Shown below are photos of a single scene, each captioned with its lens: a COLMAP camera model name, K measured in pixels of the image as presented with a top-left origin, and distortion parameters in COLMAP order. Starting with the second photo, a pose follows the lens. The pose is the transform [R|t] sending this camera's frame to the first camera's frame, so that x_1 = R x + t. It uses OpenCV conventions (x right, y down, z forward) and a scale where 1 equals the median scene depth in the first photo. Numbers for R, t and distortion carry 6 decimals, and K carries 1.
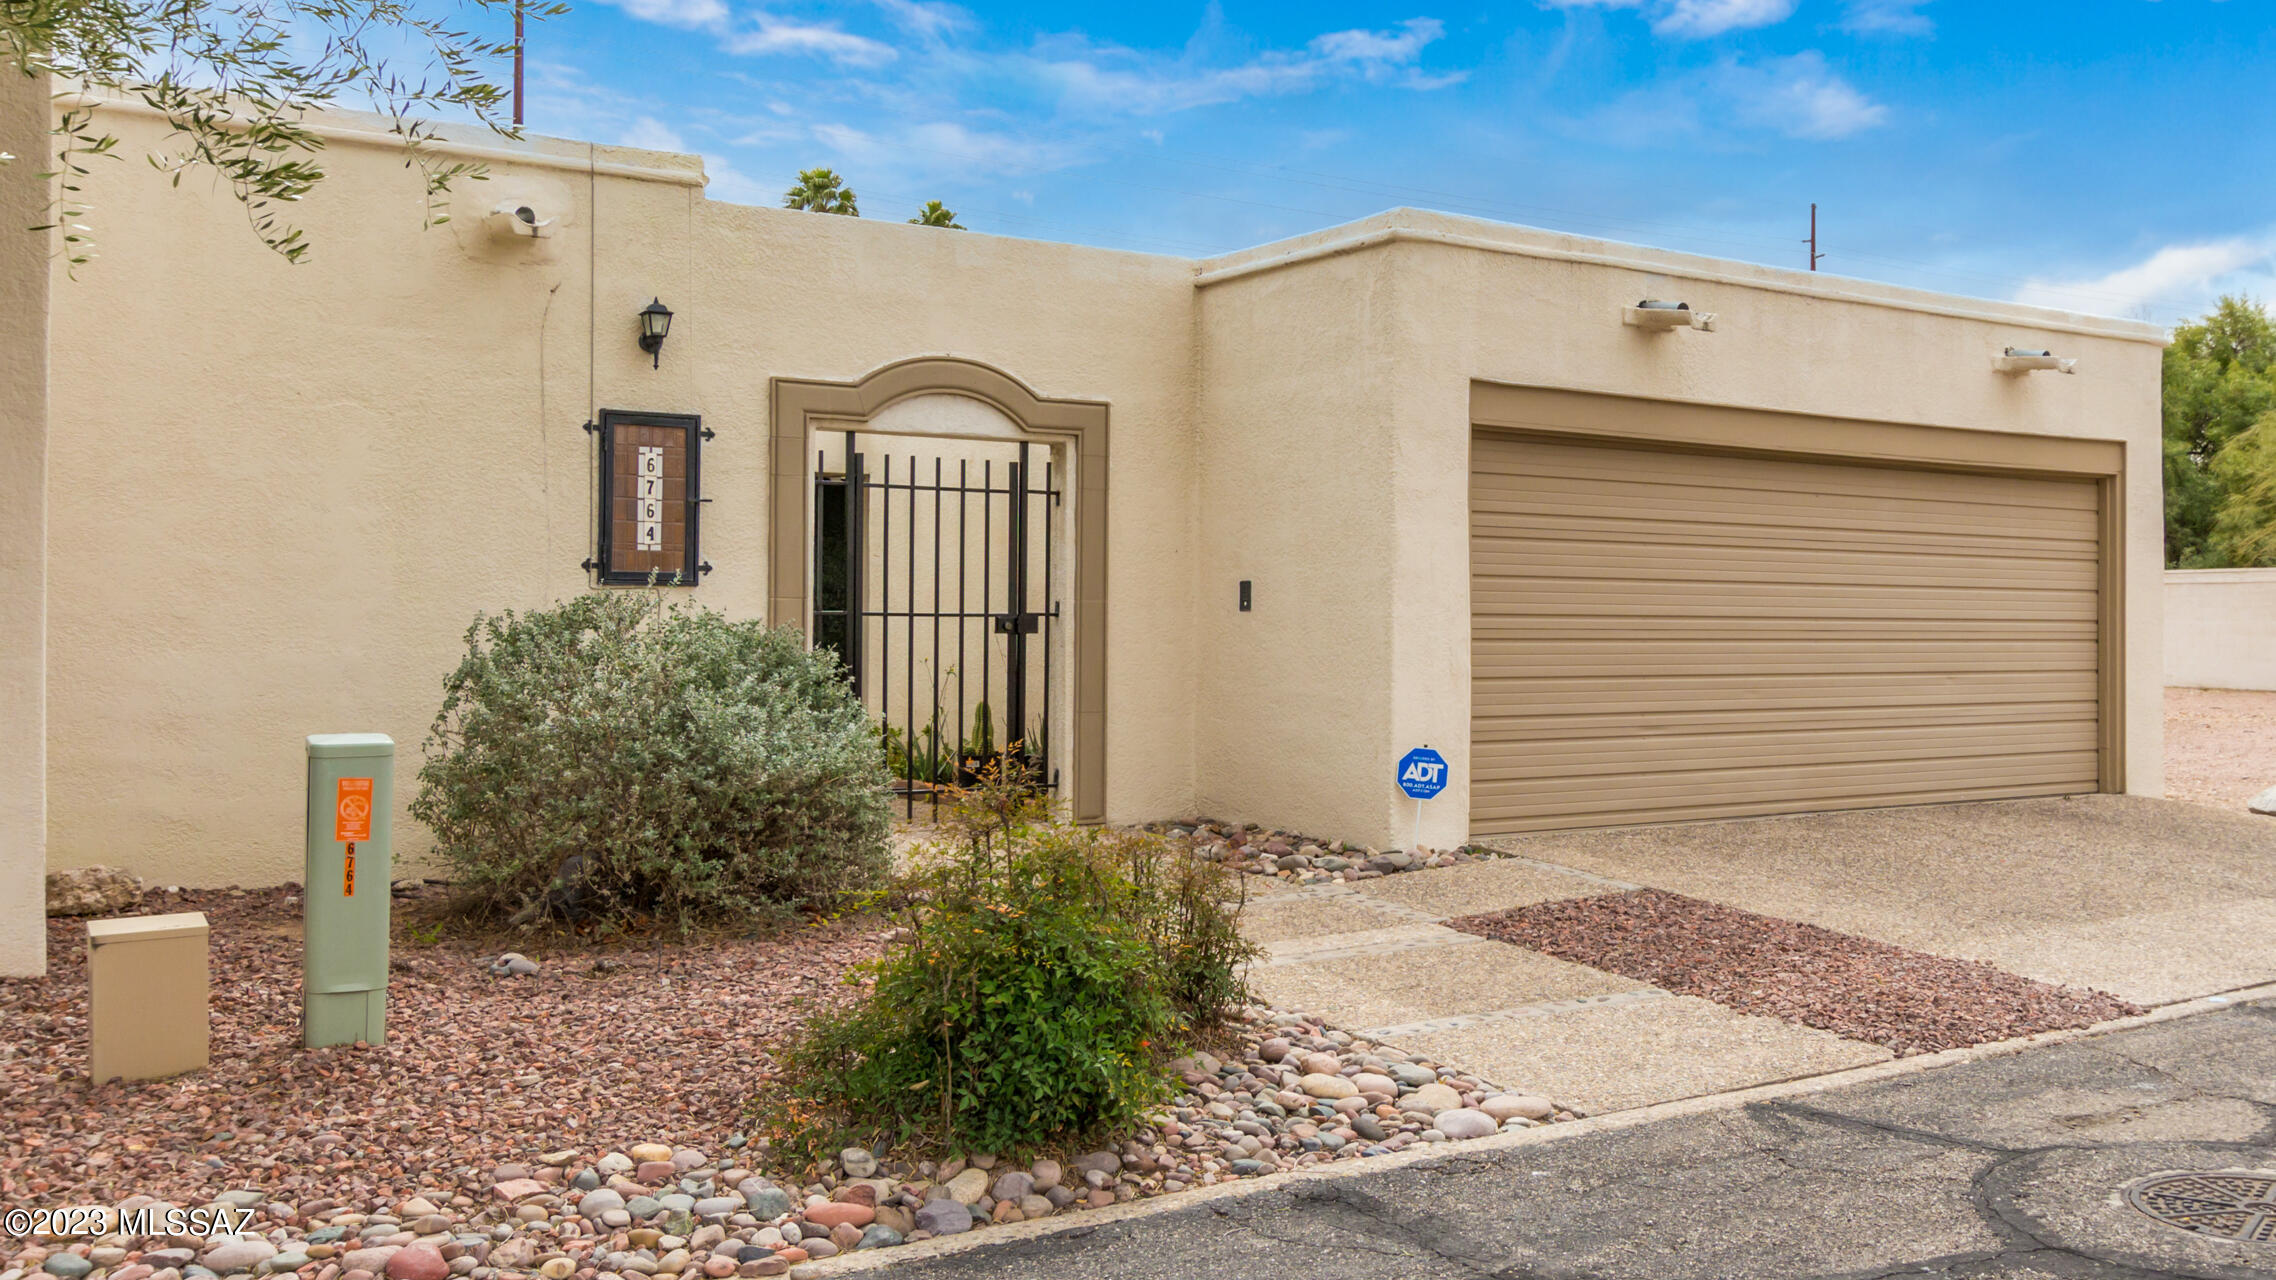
lens RADIAL K [[1125.9, 0, 1138.6], [0, 1125.9, 635.4], [0, 0, 1]] dist [0.000309, -0.001329]
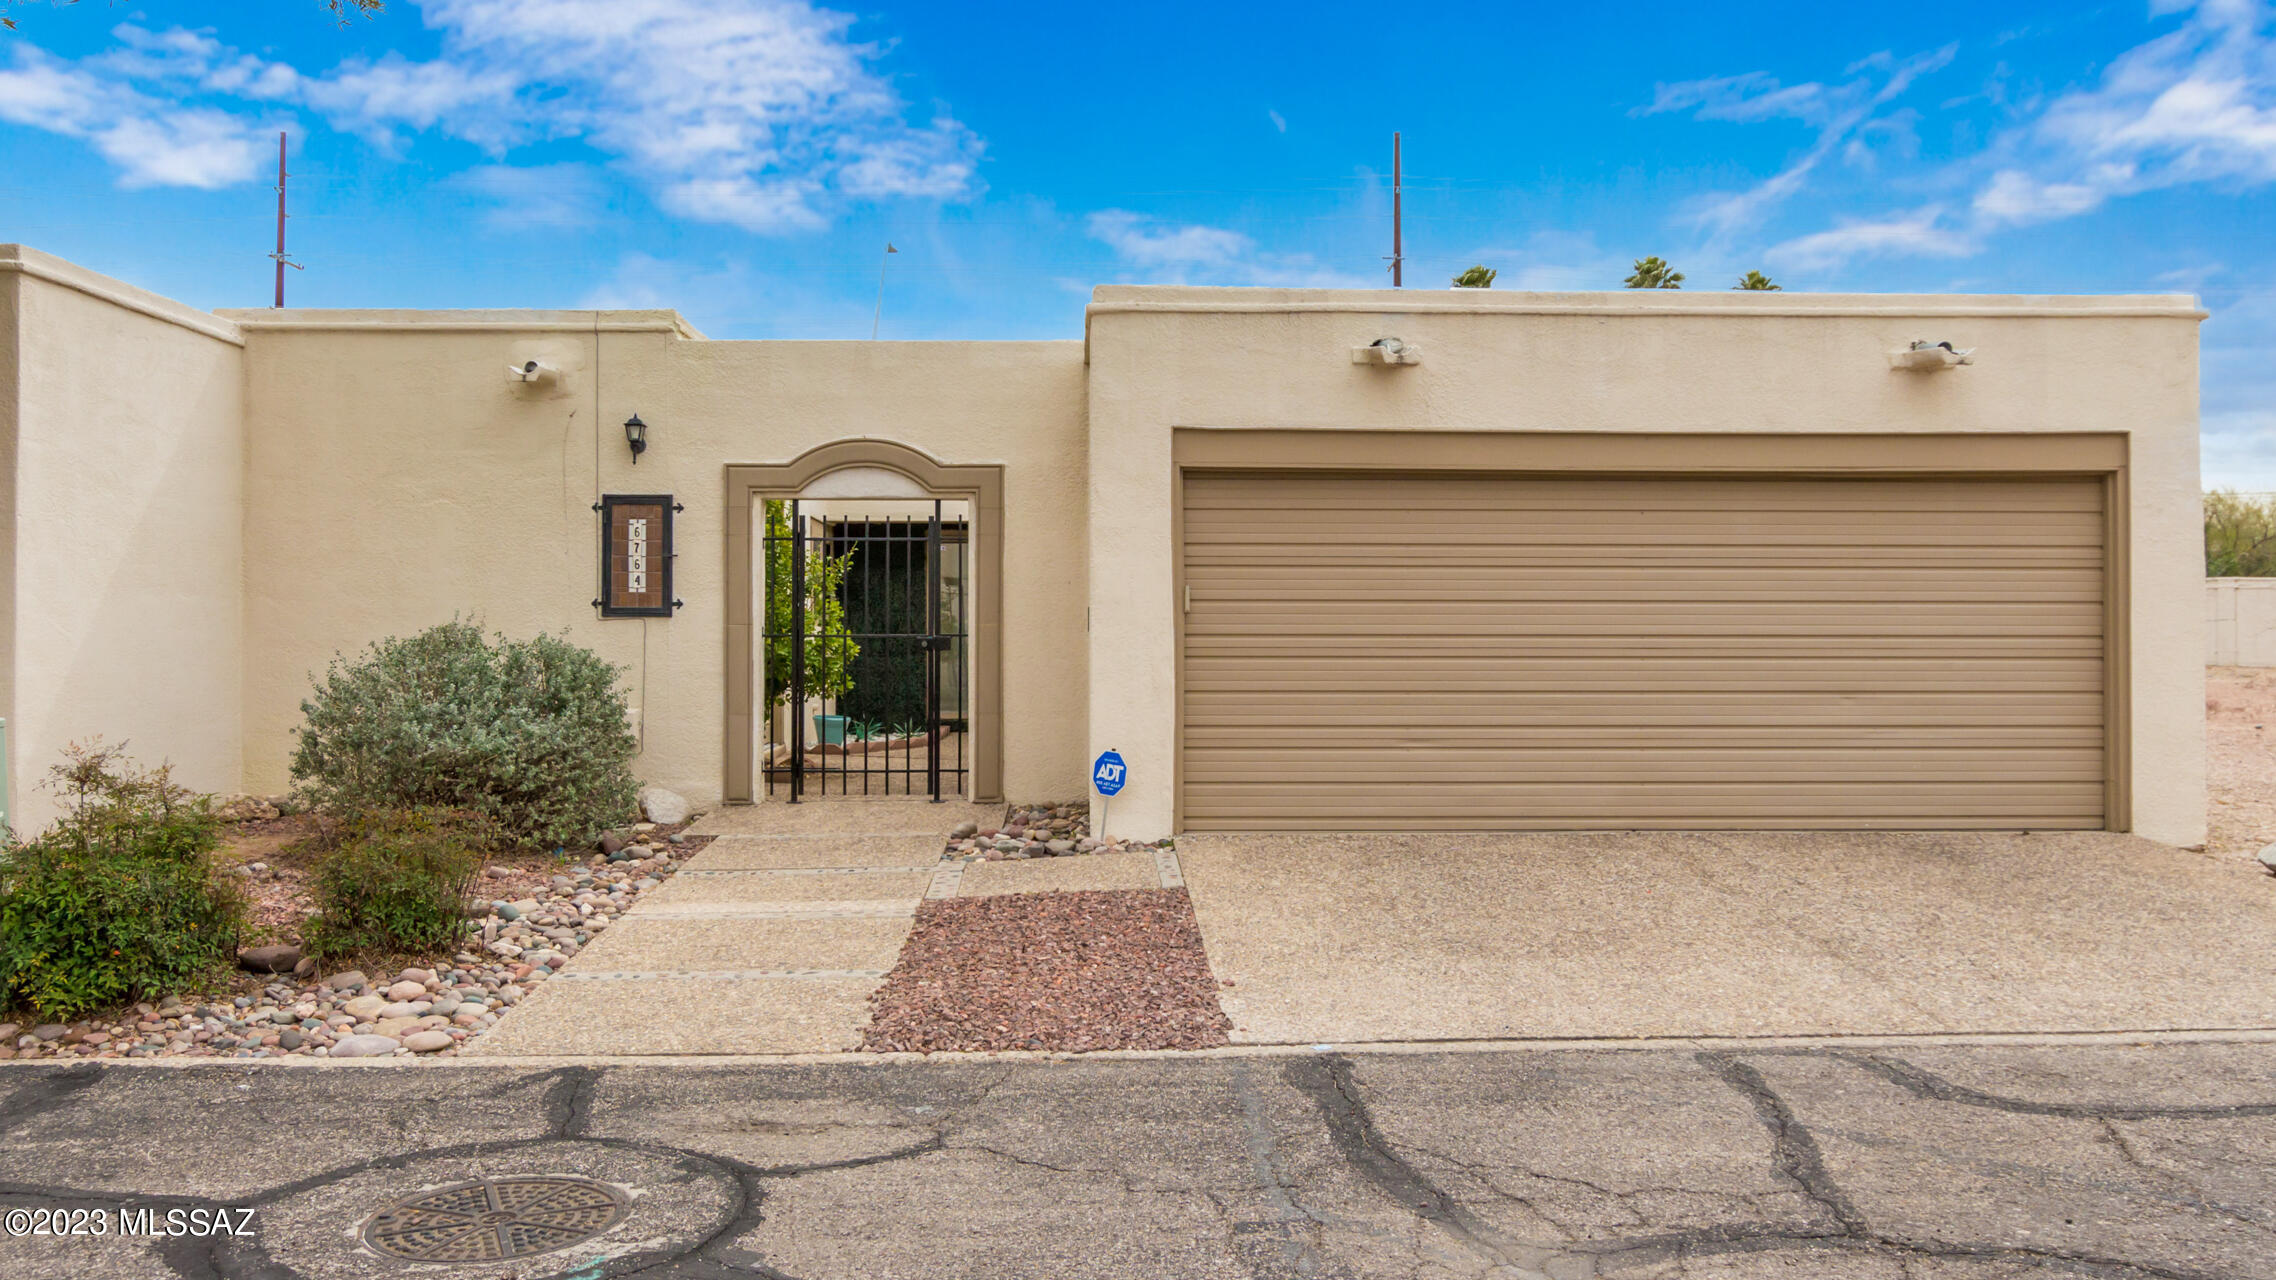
lens RADIAL K [[914.2, 0, 1137.5], [0, 914.2, 644.4], [0, 0, 1]] dist [-0.003173, 0.000303]
pose [[0.947480, -0.001623, -0.319812, 0.529092], [0.000142, 0.999989, -0.004653, -0.004554], [0.319816, 0.004364, 0.947470, 0.112816]]
